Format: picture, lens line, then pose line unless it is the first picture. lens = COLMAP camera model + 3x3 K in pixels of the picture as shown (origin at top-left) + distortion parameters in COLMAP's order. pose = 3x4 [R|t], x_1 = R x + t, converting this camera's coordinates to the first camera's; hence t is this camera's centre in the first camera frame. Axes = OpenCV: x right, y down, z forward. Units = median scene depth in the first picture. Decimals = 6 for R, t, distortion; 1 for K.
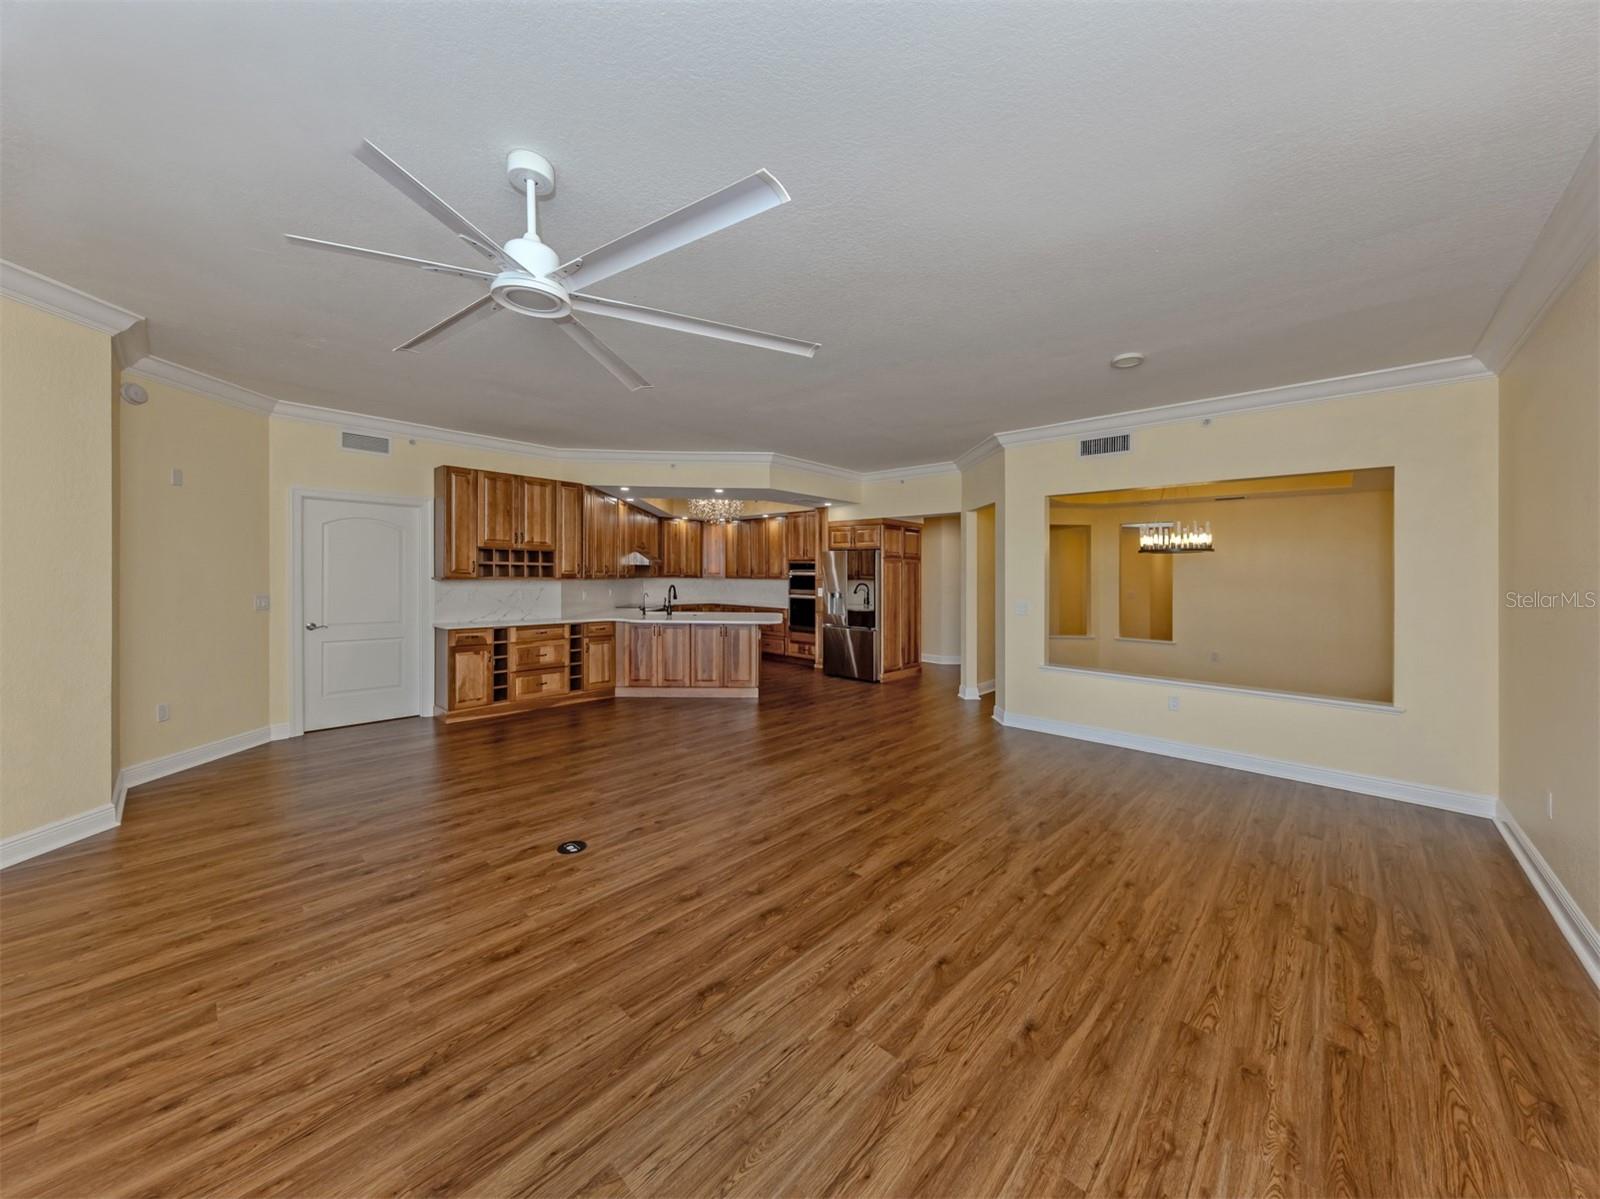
lens RADIAL K [[564.6, 0, 800.0], [0, 564.6, 599.5], [0, 0, 1]] dist [0.003055, 0.000190]
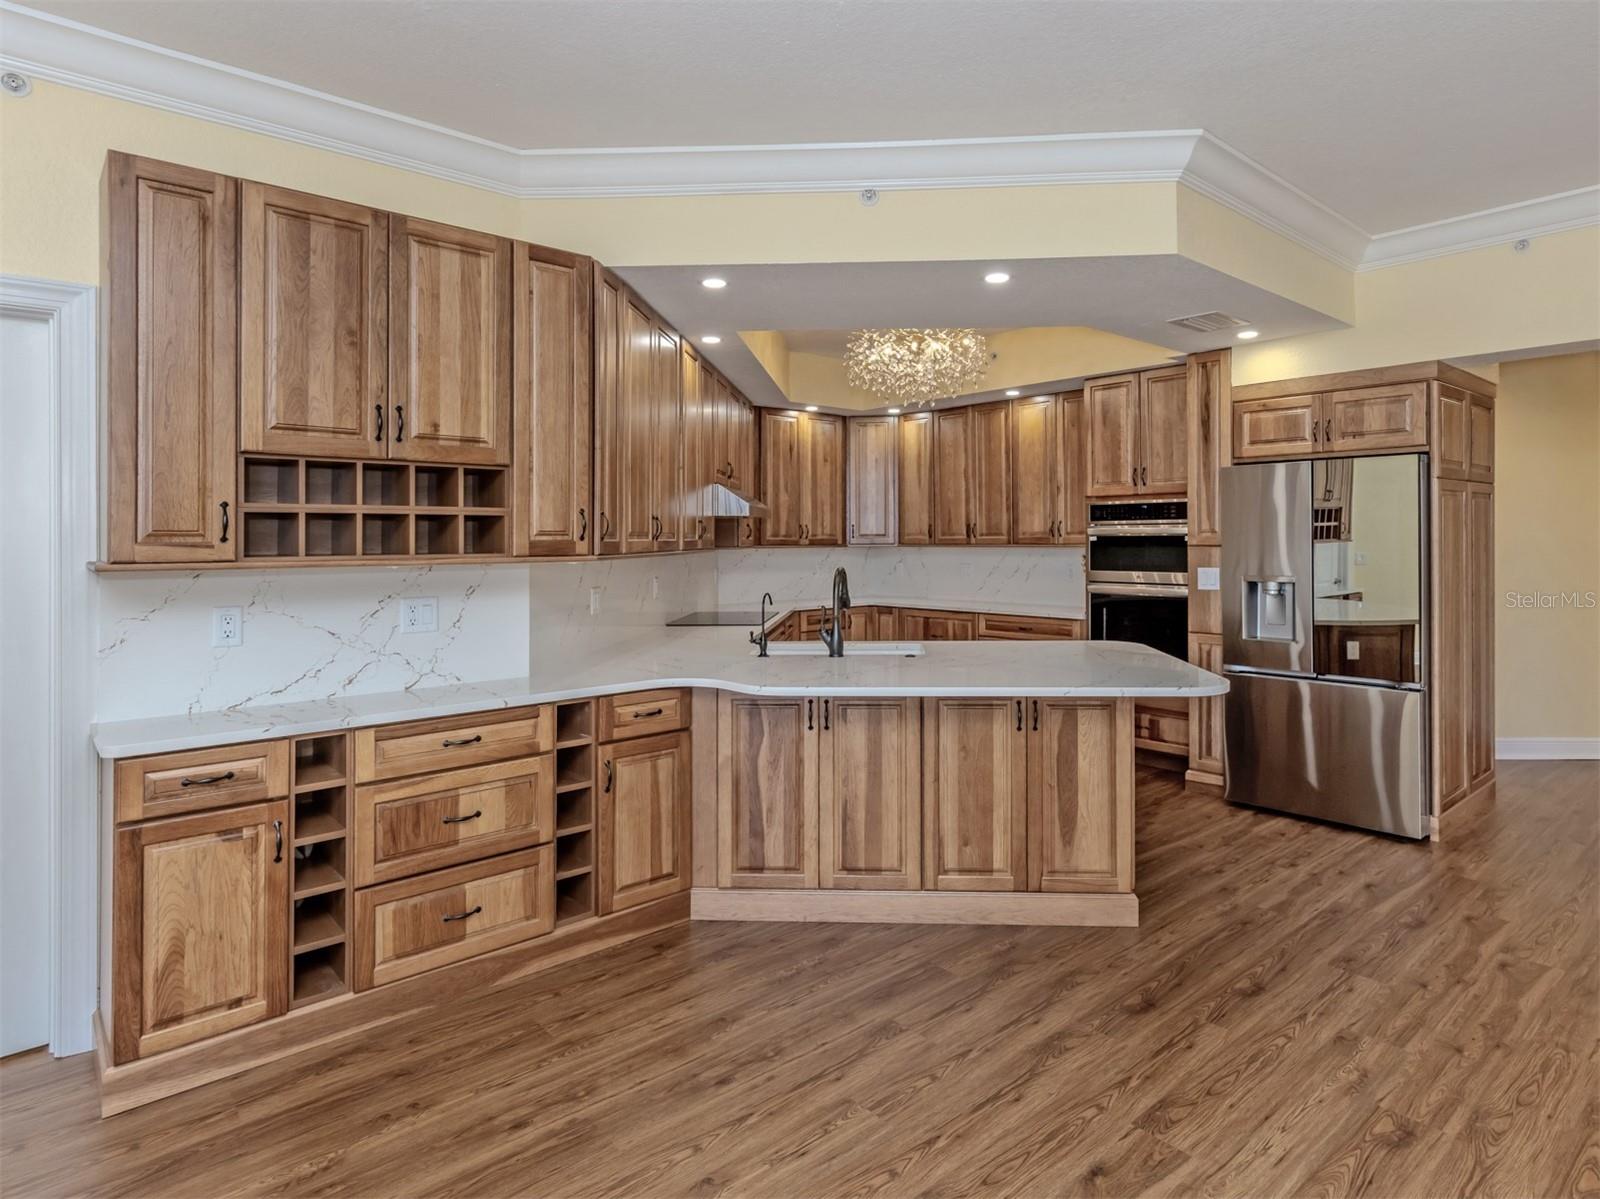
lens RADIAL K [[863.8, 0, 803.1], [0, 863.8, 533.9], [0, 0, 1]] dist [0.003181, 0.000101]
pose [[0.993821, -0.022282, -0.108737, -0.204998], [0.016519, 0.998425, -0.053618, -0.019826], [0.109760, 0.051491, 0.992623, 0.505954]]
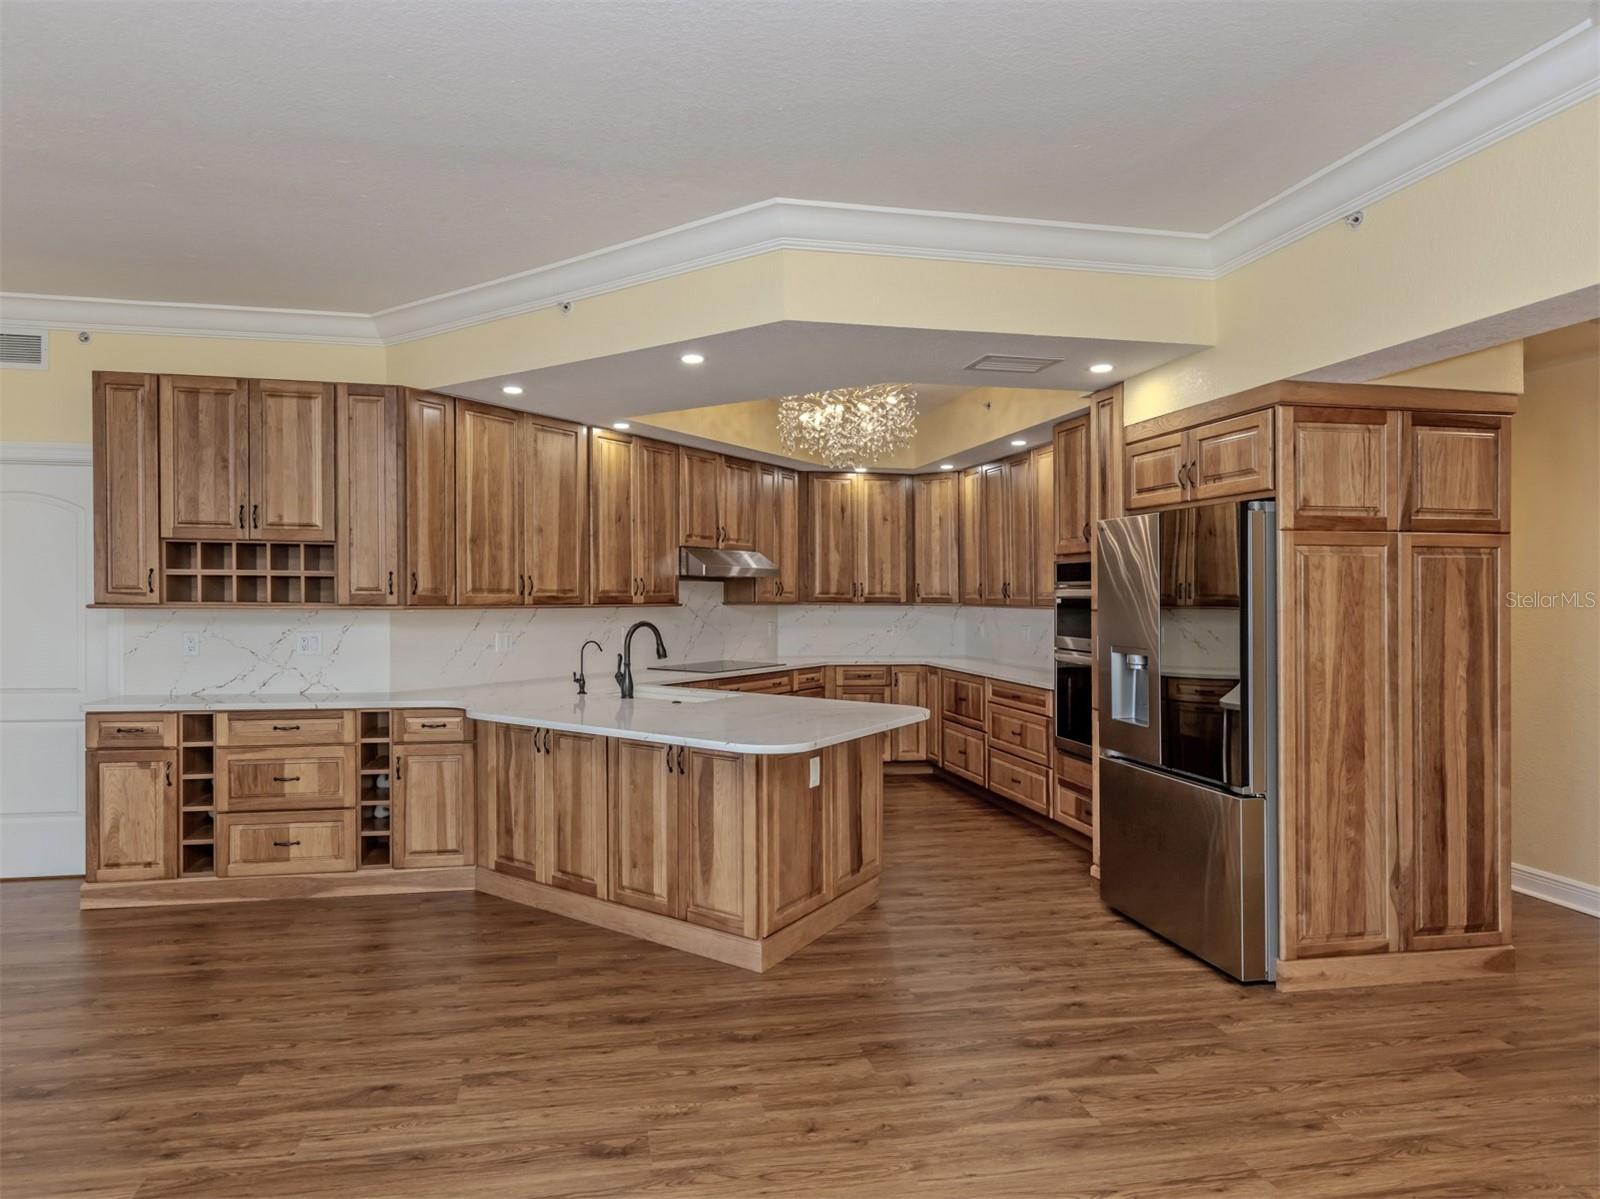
lens RADIAL K [[883.3, 0, 800.0], [0, 883.3, 599.5], [0, 0, 1]] dist [0.002336, 0.001112]
pose [[0.805064, -0.005070, -0.593166, 0.248766], [-0.023080, 0.998939, -0.039863, -0.020592], [0.592738, 0.045783, 0.804093, 0.608108]]
